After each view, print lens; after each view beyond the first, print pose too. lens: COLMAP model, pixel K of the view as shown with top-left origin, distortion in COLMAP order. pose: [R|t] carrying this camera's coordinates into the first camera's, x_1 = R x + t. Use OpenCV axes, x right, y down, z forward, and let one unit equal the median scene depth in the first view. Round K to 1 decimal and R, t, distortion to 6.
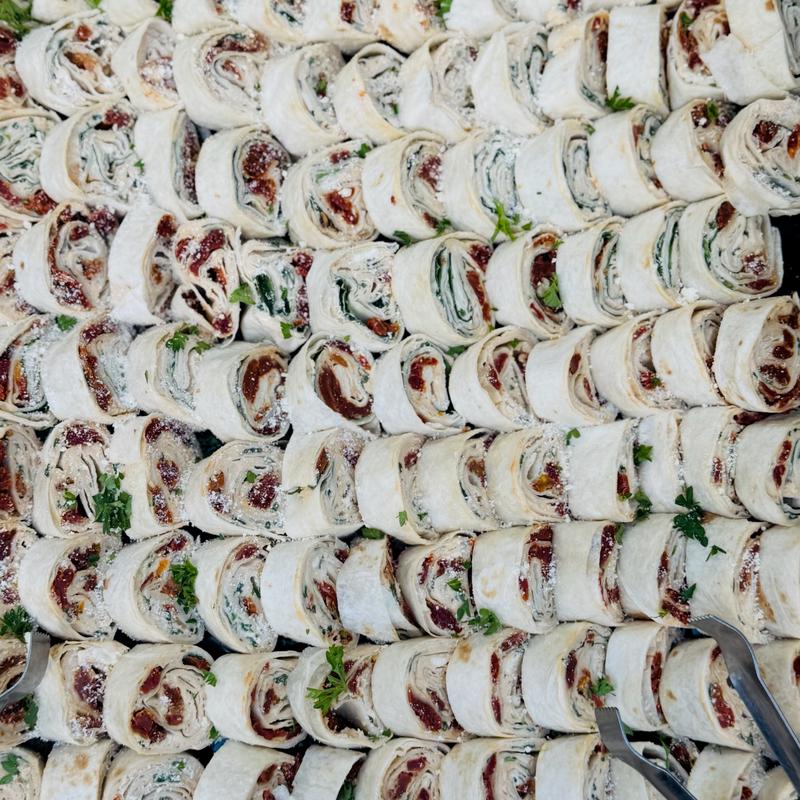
lens RADIAL K [[1342.3, 0, 400.0], [0, 1342.3, 400.0], [0, 0, 1]] dist [0.160297, -0.200161]
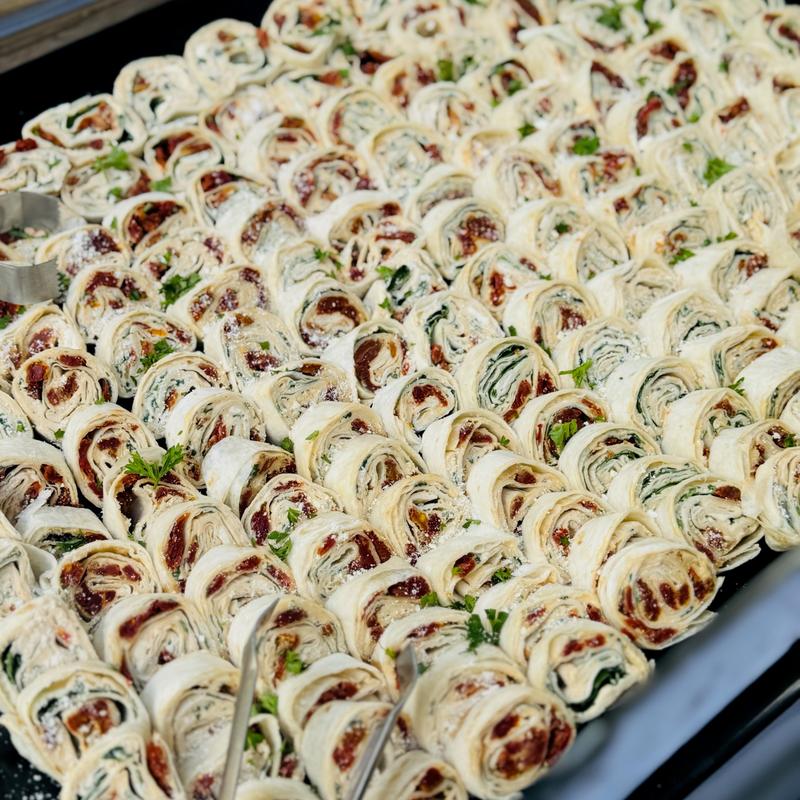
lens RADIAL K [[1342.3, 0, 400.0], [0, 1342.3, 400.0], [0, 0, 1]] dist [0.160297, -0.200161]
pose [[0.618594, 0.623440, -0.478188, 0.541372], [-0.781837, 0.548775, -0.295933, 0.333322], [0.077922, 0.556928, 0.826897, 0.077899]]
